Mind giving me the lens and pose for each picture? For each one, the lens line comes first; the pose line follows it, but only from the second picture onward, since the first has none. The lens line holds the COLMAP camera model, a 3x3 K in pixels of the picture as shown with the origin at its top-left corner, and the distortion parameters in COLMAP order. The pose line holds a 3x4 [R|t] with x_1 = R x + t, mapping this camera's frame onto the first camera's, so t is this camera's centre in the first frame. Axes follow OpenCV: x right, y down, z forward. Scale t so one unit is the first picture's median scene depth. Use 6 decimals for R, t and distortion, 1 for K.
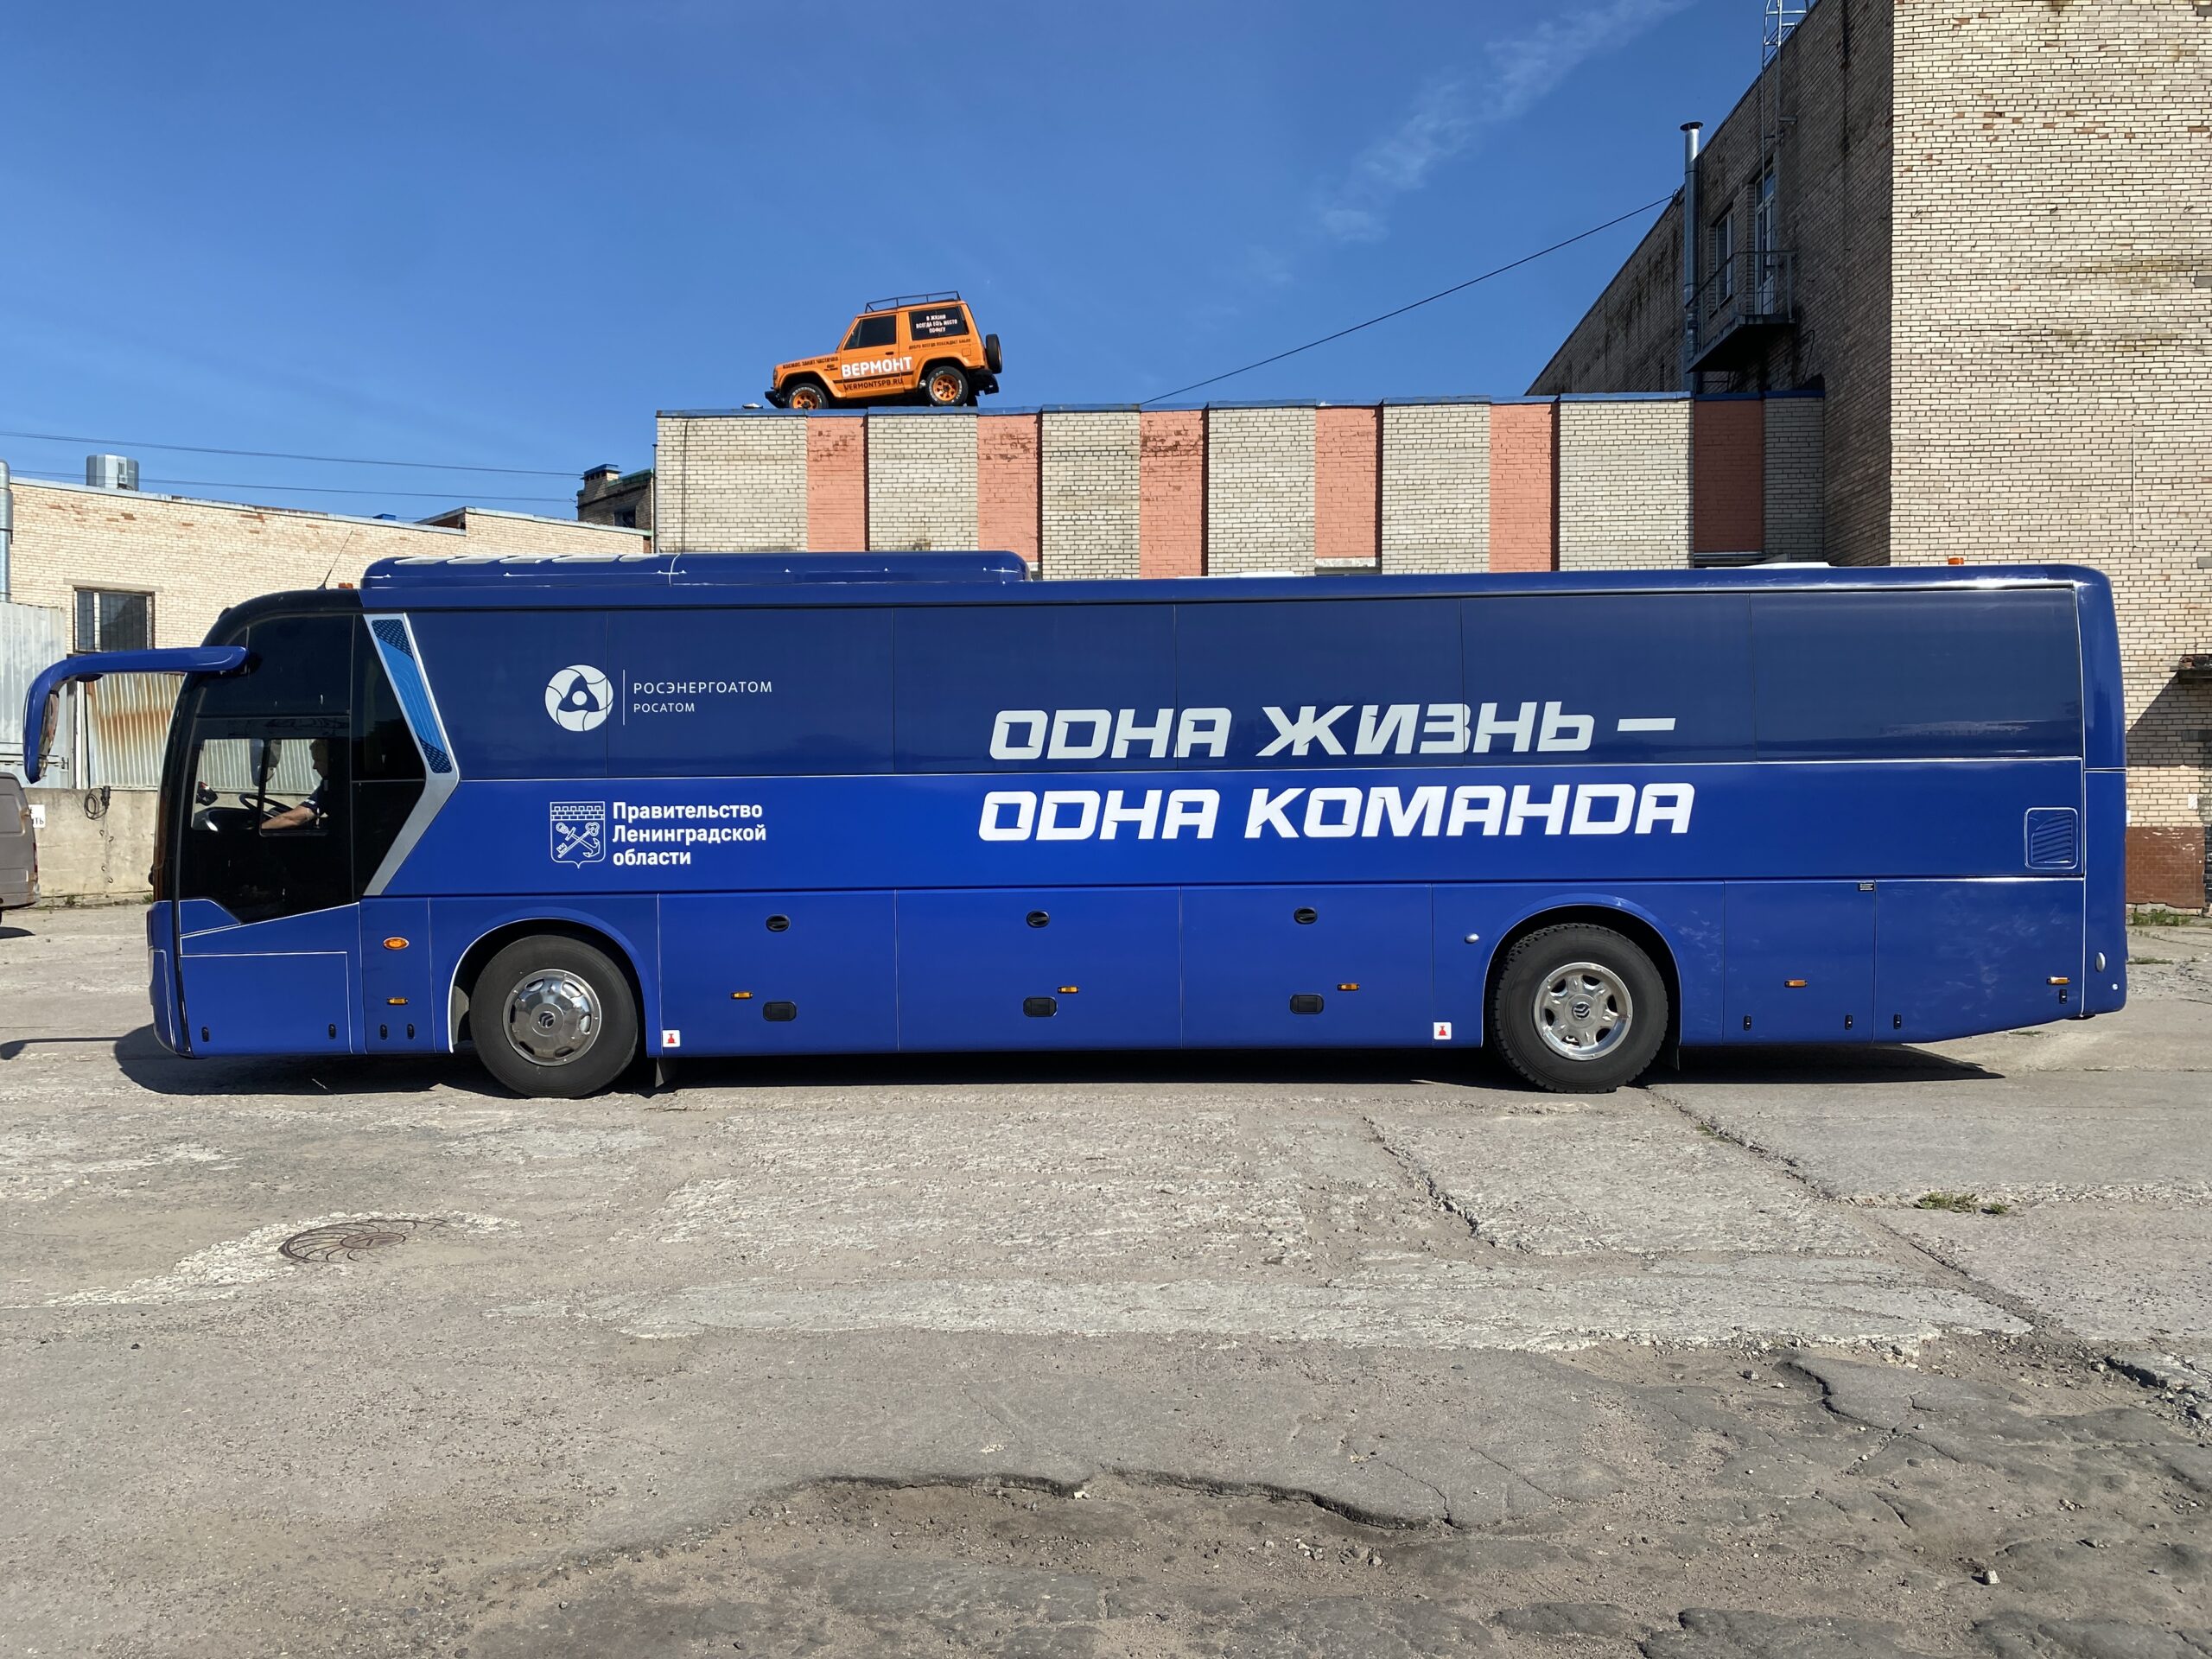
lens RADIAL K [[1670.6, 0, 1115.8], [0, 1670.6, 837.4], [0, 0, 1]] dist [0.049684, -0.037772]
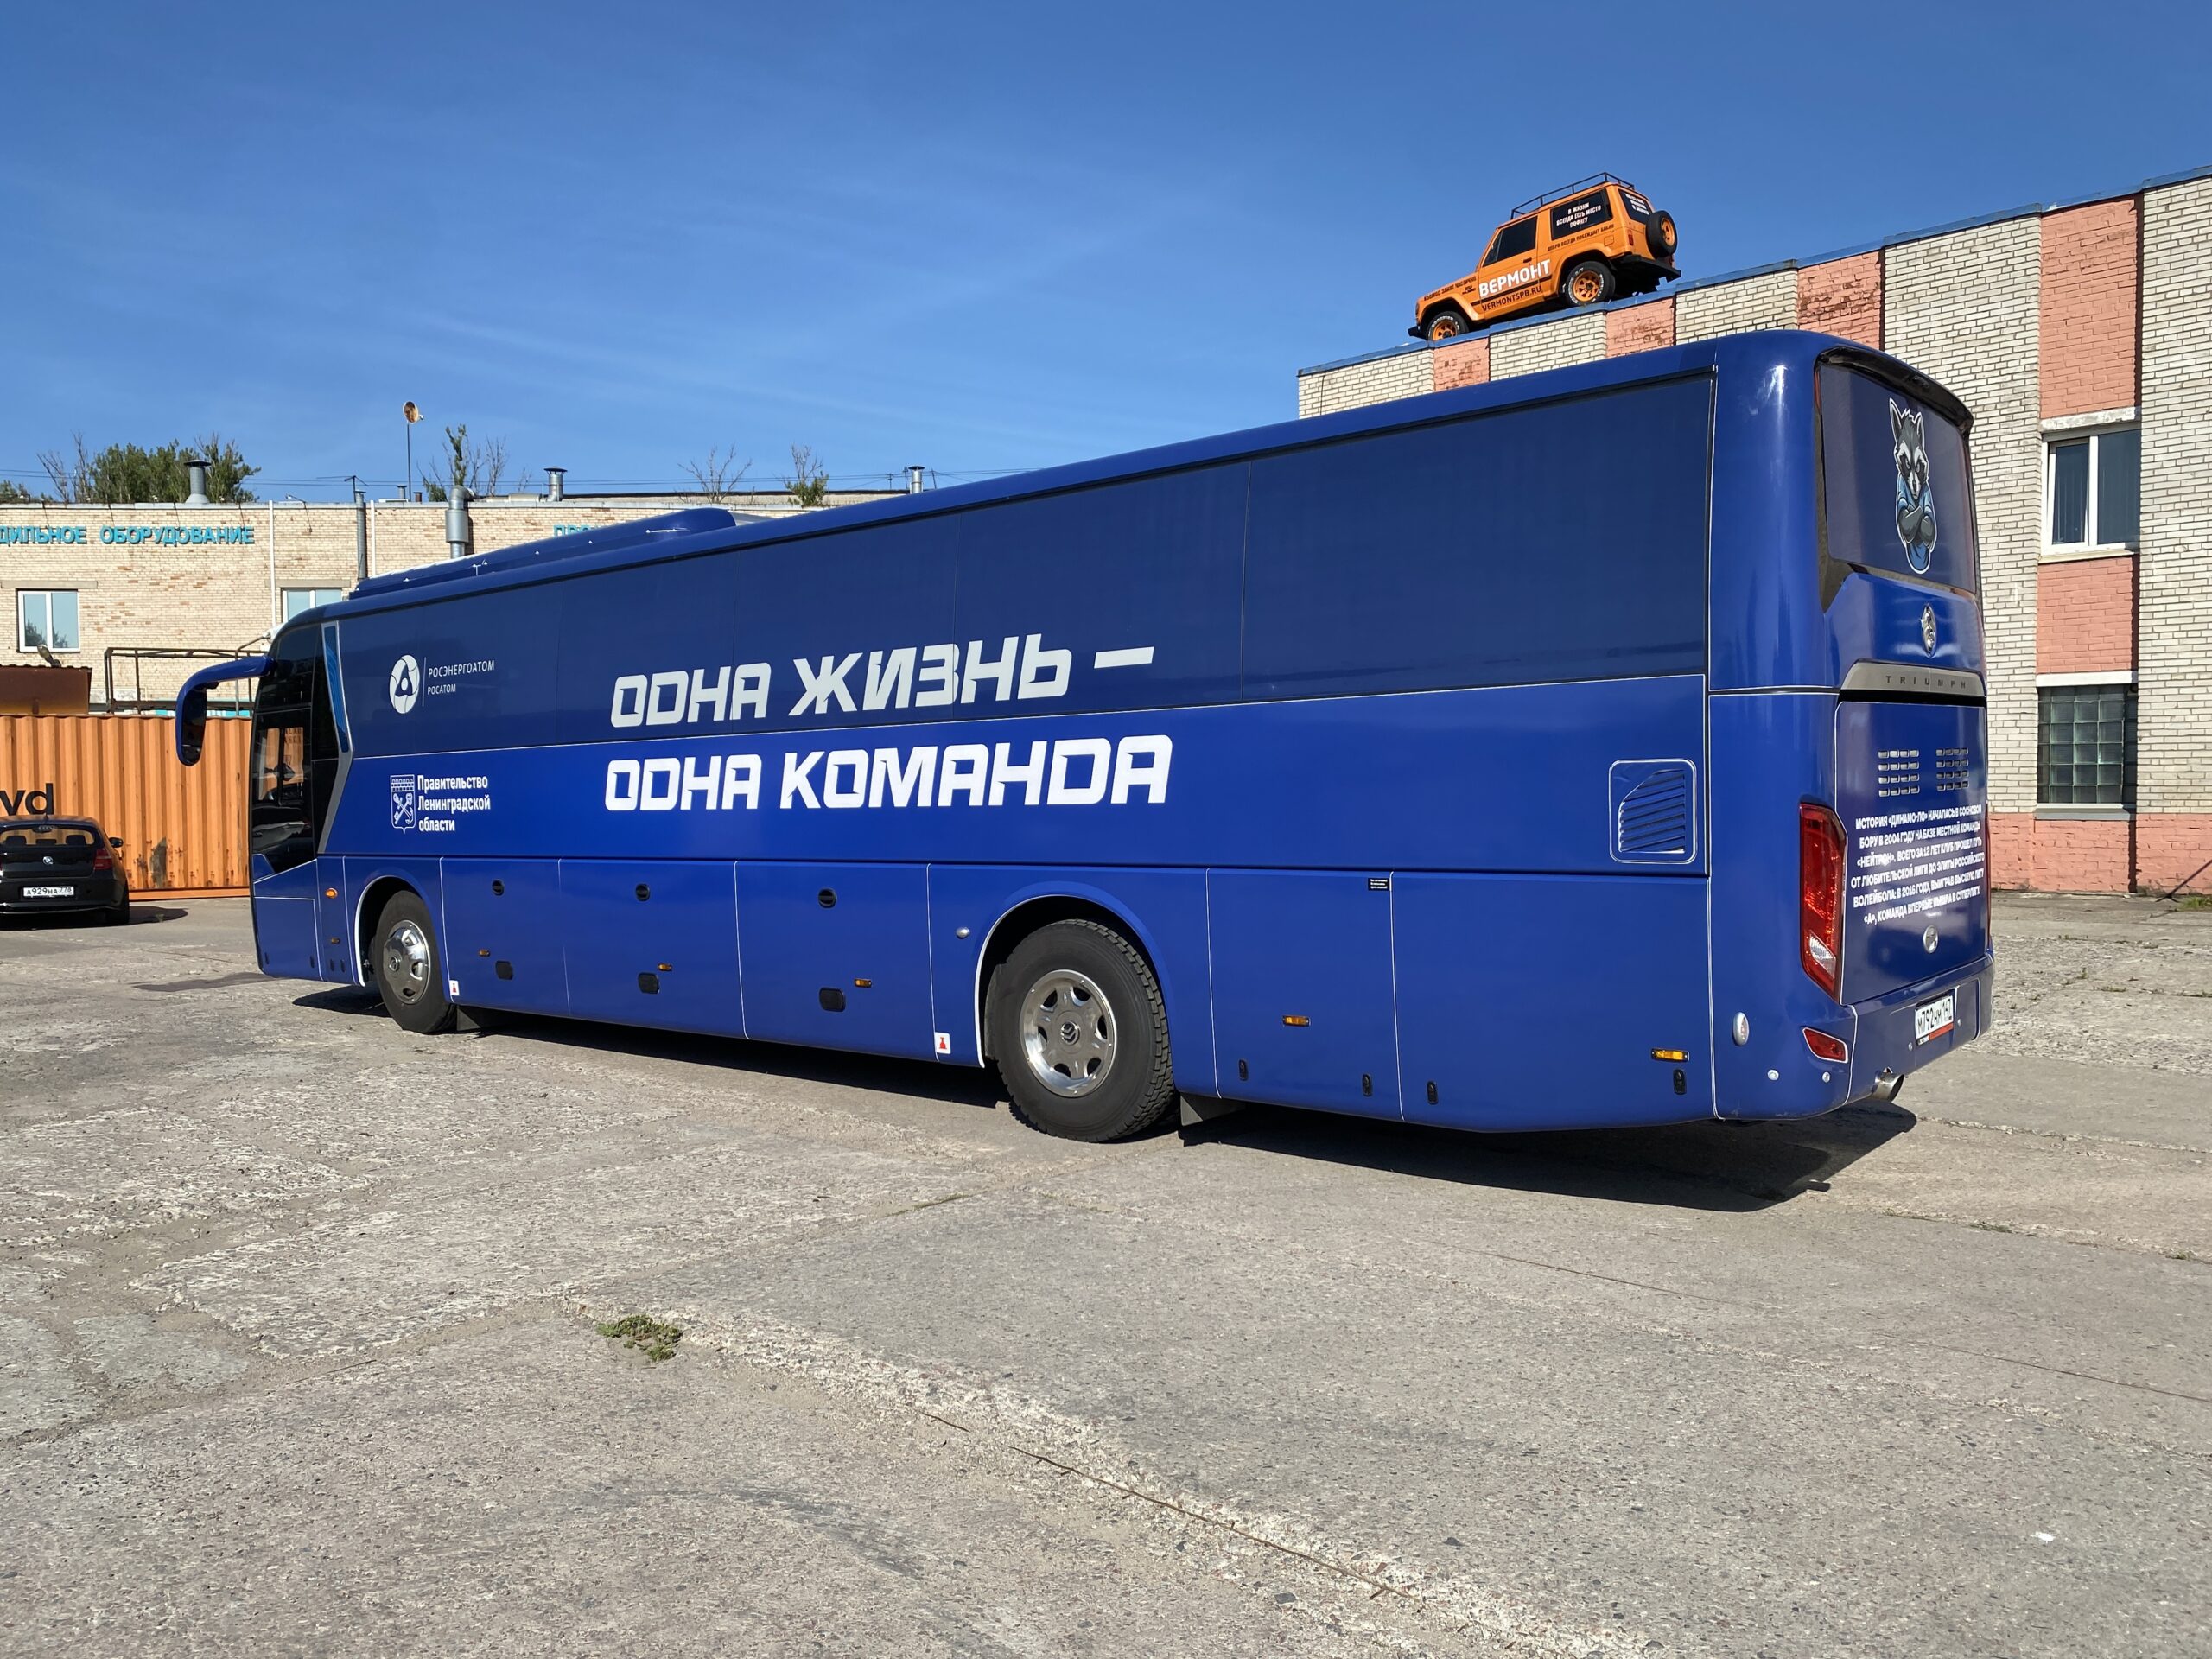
lens RADIAL K [[1670.6, 0, 1063.7], [0, 1670.6, 827.5], [0, 0, 1]] dist [0.049684, -0.037772]
pose [[0.772773, 0.009579, -0.634610, 0.759026], [0.004457, 0.999780, 0.020518, -0.007047], [0.634667, -0.018684, 0.772560, 0.404597]]
